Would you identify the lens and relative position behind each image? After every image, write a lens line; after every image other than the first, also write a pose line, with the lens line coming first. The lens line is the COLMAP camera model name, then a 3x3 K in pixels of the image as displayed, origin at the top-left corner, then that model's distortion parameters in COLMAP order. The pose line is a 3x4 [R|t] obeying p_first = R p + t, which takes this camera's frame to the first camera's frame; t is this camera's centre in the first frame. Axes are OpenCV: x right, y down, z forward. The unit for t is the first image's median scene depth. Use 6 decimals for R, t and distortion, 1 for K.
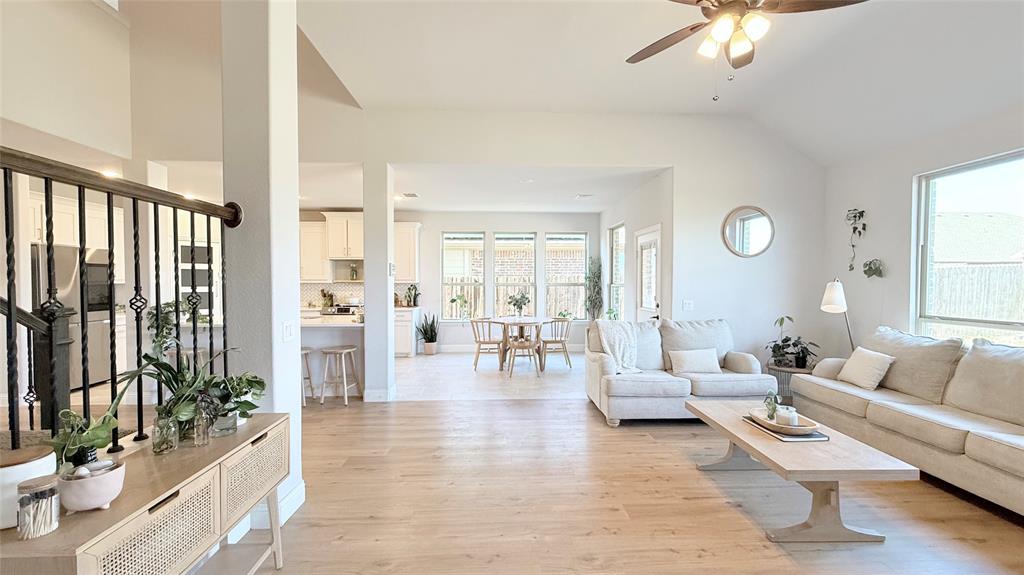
lens RADIAL K [[407.1, 0, 511.4], [0, 407.1, 288.4], [0, 0, 1]] dist [-0.001922, -0.000357]
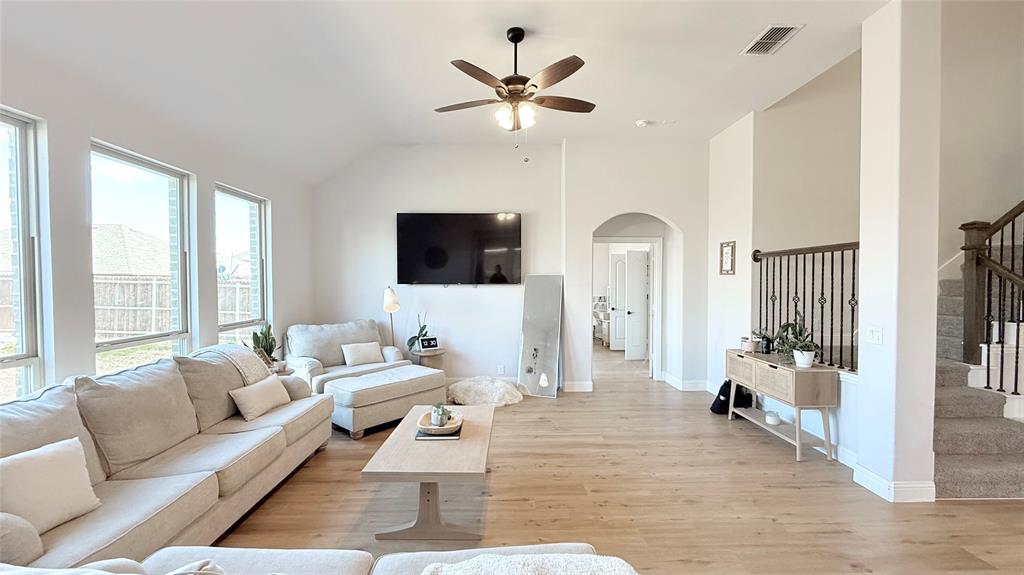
lens RADIAL K [[407.1, 0, 513.1], [0, 407.1, 289.4], [0, 0, 1]] dist [-0.001922, -0.000357]
pose [[-0.999947, 0.003627, 0.009633, 0.478906], [0.003931, 0.999487, 0.031779, -0.065555], [-0.009512, 0.031815, -0.999448, 2.161268]]
